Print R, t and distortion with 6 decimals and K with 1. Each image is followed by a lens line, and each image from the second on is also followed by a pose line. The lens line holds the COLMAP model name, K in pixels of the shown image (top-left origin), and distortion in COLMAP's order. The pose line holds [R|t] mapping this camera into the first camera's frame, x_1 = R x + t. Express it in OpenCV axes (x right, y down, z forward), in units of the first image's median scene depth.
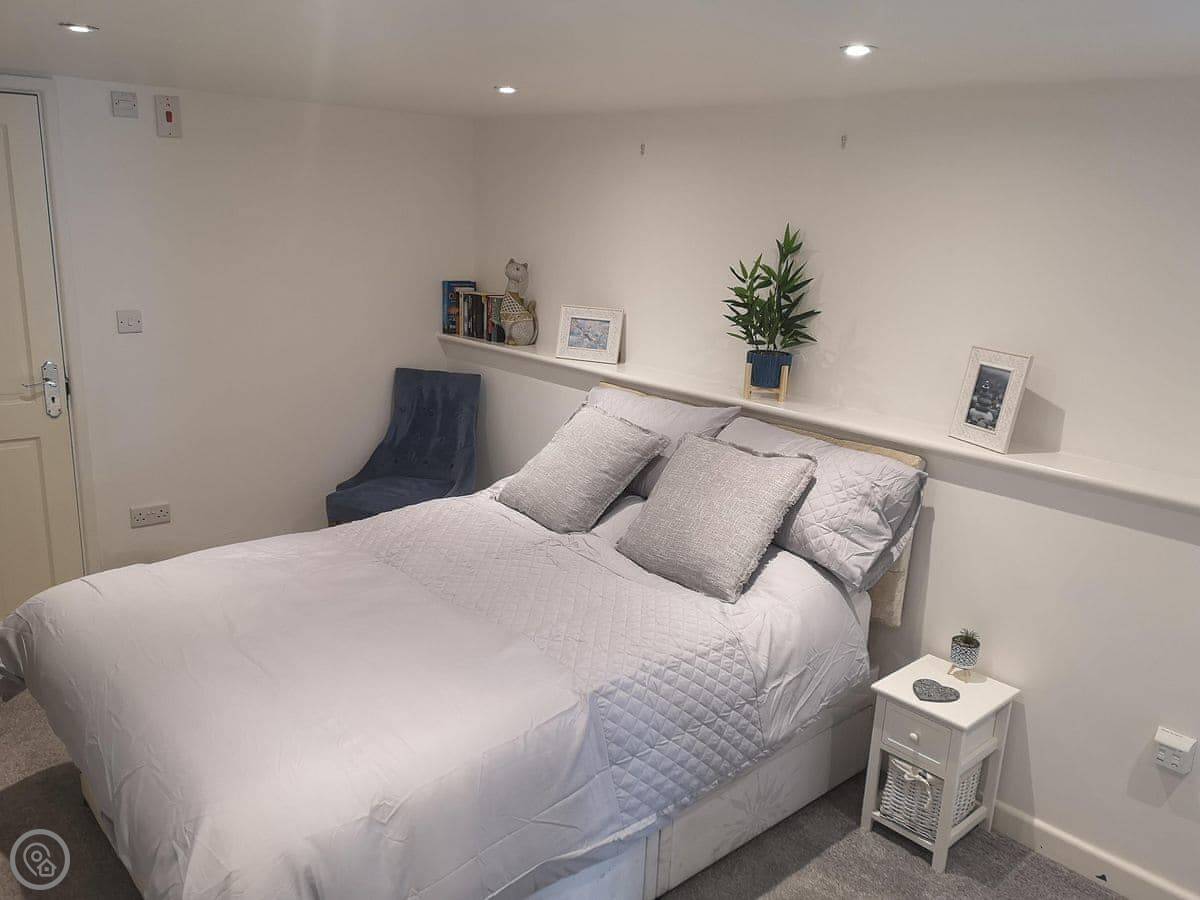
lens RADIAL K [[931.0, 0, 600.0], [0, 931.0, 450.0], [0, 0, 1]] dist [0.006072, 0.001245]
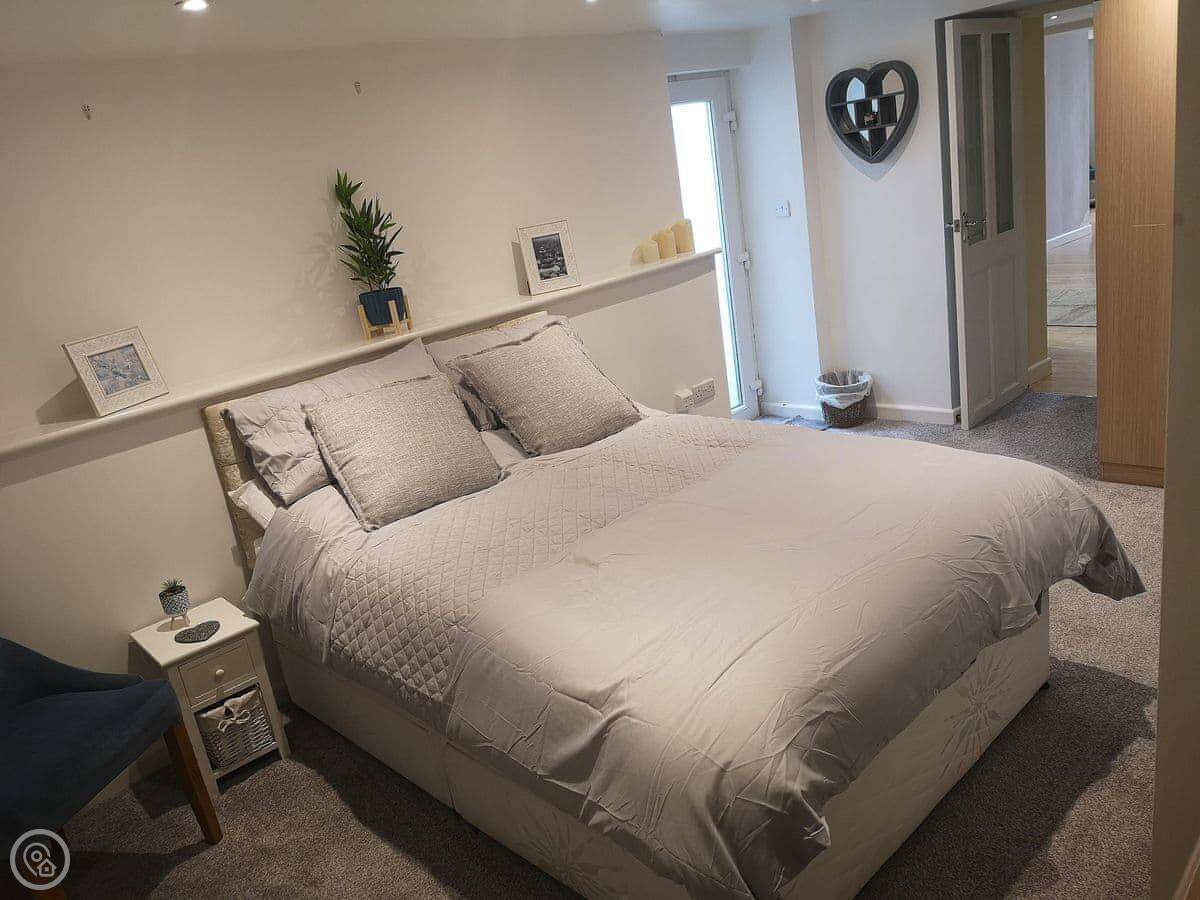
lens RADIAL K [[953.5, 0, 600.0], [0, 953.5, 450.0], [0, 0, 1]] dist [-0.004103, -0.002766]
pose [[-0.048467, -0.320962, 0.945851, -0.937007], [0.388915, 0.866166, 0.313851, -0.199548], [-0.919998, 0.383067, 0.082846, 0.797610]]
